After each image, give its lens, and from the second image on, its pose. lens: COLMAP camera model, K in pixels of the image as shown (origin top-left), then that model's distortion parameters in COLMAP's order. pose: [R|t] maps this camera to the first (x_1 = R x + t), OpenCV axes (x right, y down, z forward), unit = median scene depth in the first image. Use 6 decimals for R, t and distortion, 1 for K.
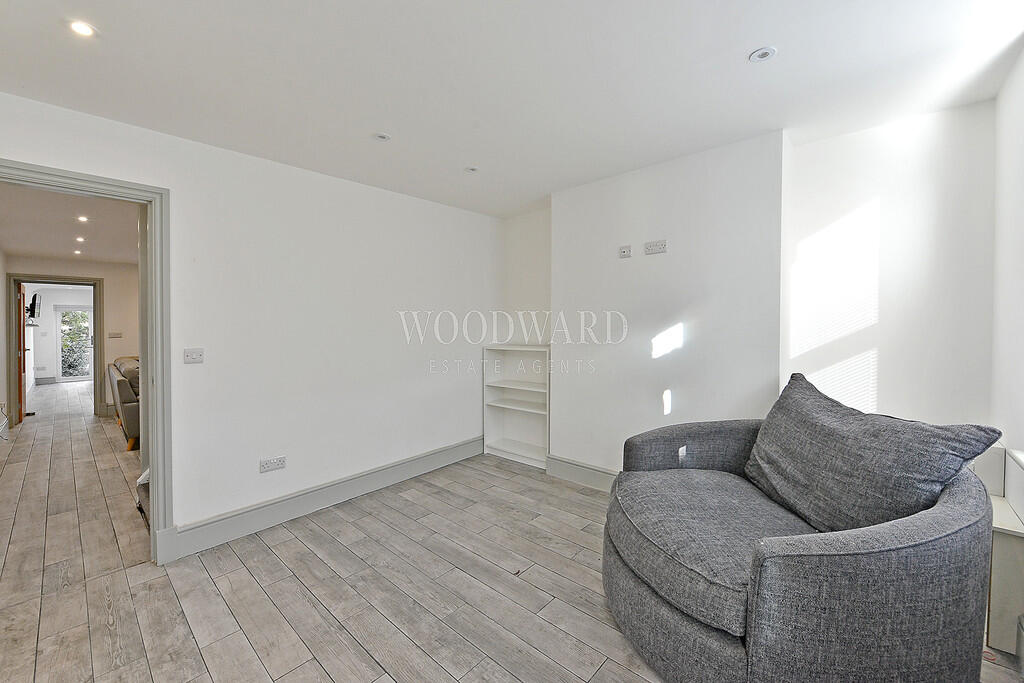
lens RADIAL K [[405.2, 0, 508.0], [0, 405.2, 325.8], [0, 0, 1]] dist [-0.001850, -0.000319]
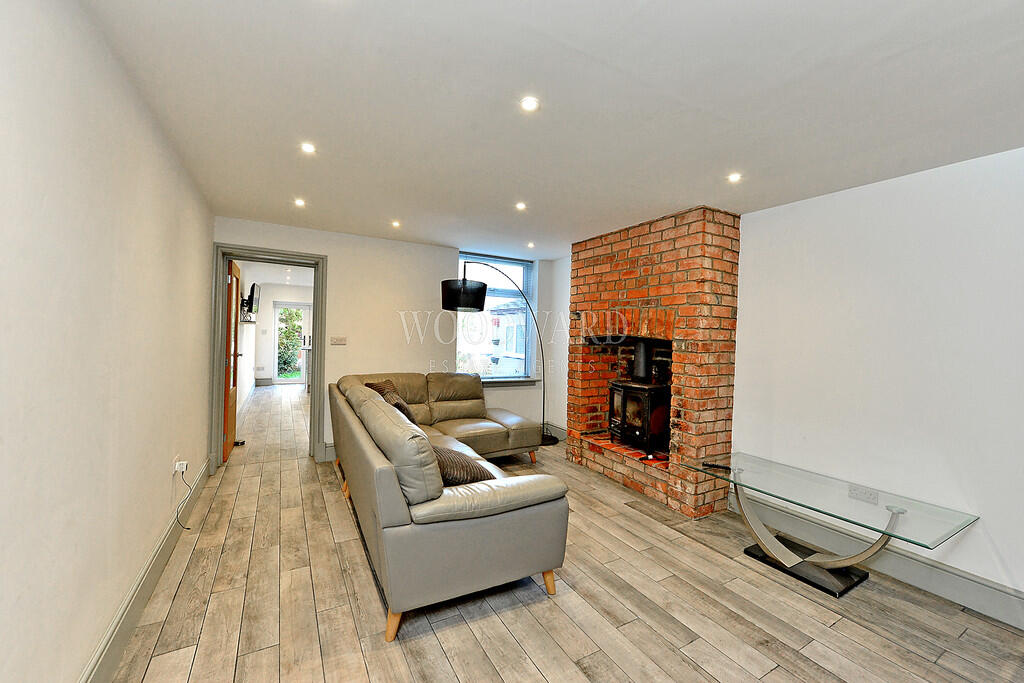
lens RADIAL K [[405.2, 0, 514.6], [0, 405.2, 343.2], [0, 0, 1]] dist [-0.001850, -0.000319]
pose [[0.950834, 0.049752, -0.305680, -0.436120], [-0.044829, 0.998727, 0.023109, -0.001610], [0.306440, -0.008270, 0.951854, 0.402955]]
